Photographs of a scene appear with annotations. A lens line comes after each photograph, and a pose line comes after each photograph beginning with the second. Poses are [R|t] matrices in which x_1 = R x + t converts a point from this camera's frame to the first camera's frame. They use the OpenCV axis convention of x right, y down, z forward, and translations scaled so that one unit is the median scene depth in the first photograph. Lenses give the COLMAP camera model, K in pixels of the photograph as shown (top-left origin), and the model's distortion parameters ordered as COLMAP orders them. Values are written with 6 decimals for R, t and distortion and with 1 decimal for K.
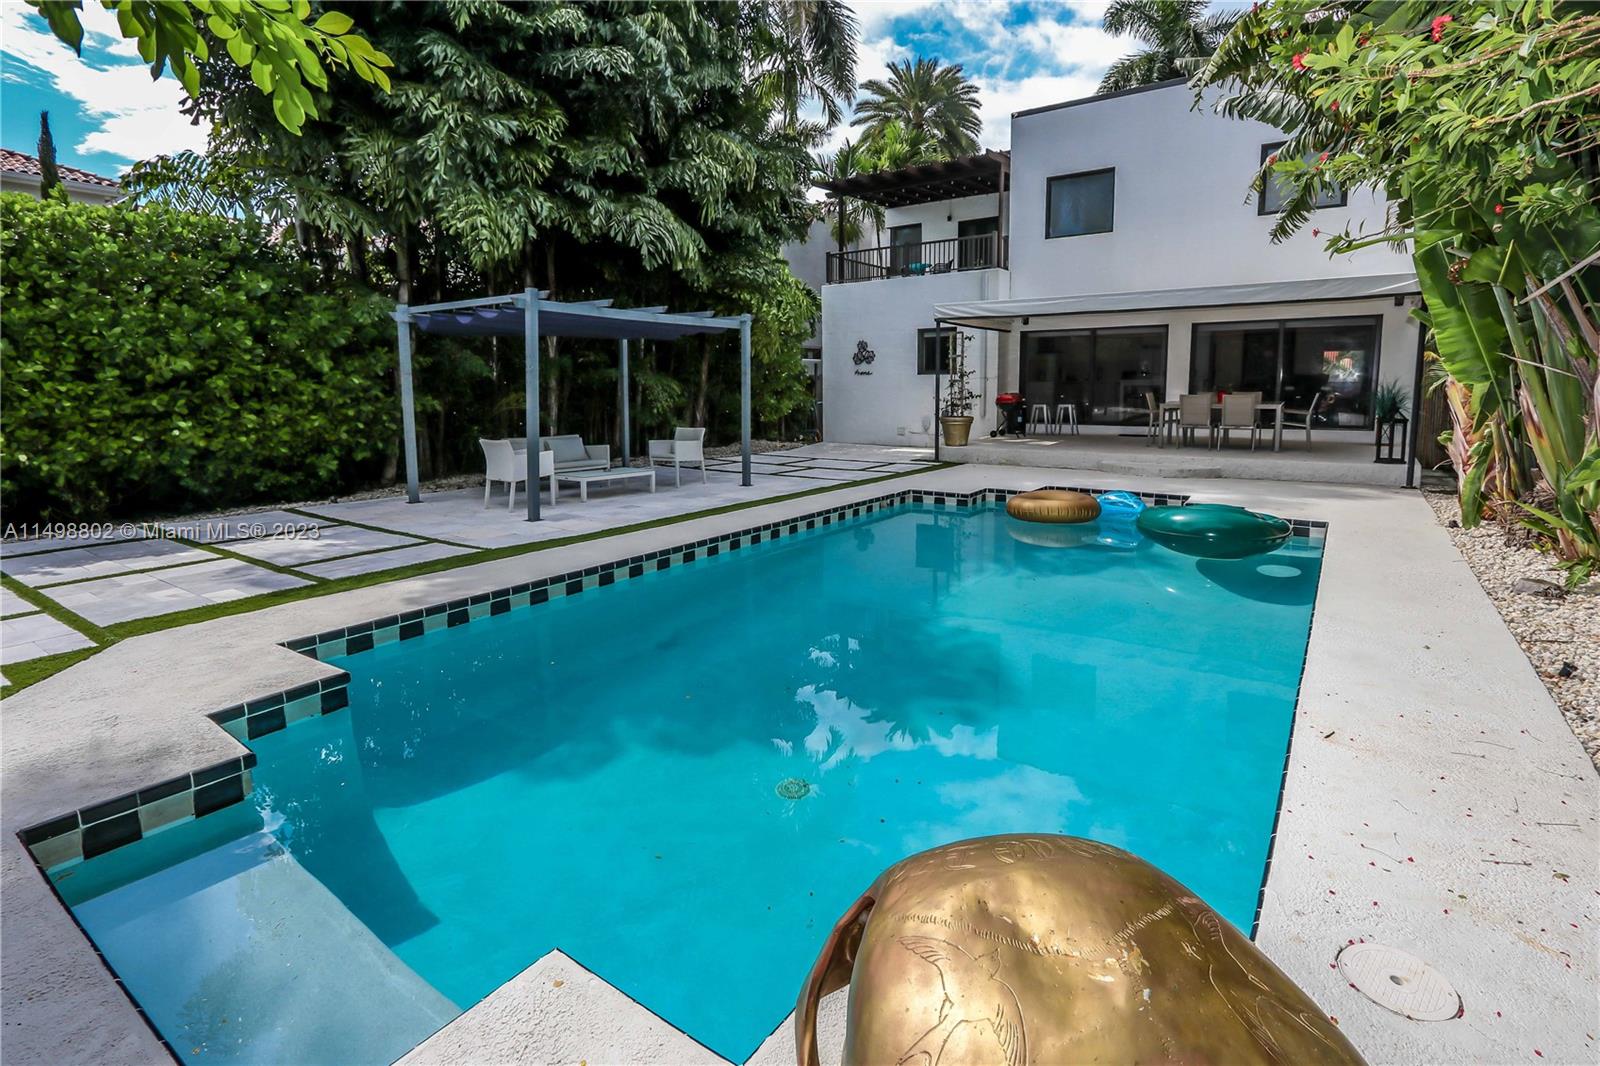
lens RADIAL K [[782.9, 0, 802.8], [0, 782.9, 476.2], [0, 0, 1]] dist [-0.000397, -0.000006]
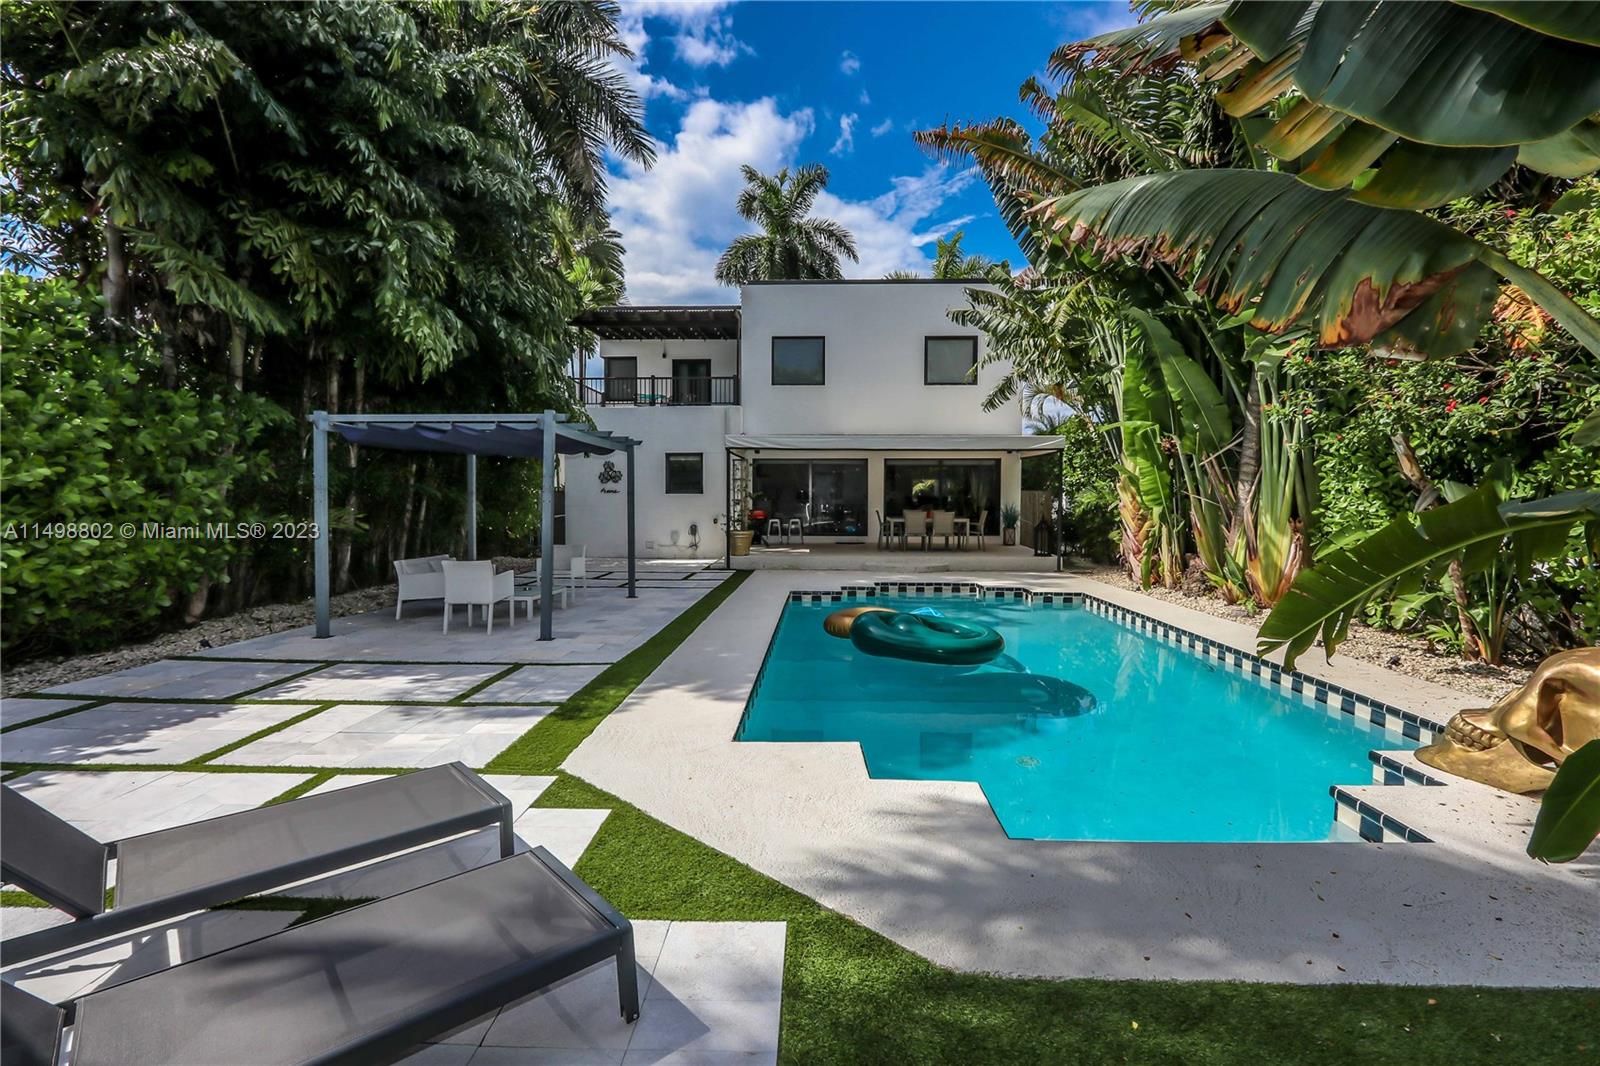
lens RADIAL K [[762.7, 0, 800.0], [0, 762.7, 533.0], [0, 0, 1]] dist [0.000109, 0.000038]
pose [[0.838654, -0.014574, 0.544470, -0.398734], [0.054904, 0.996812, -0.057888, -0.001707], [-0.541891, 0.078441, 0.836781, -0.005017]]
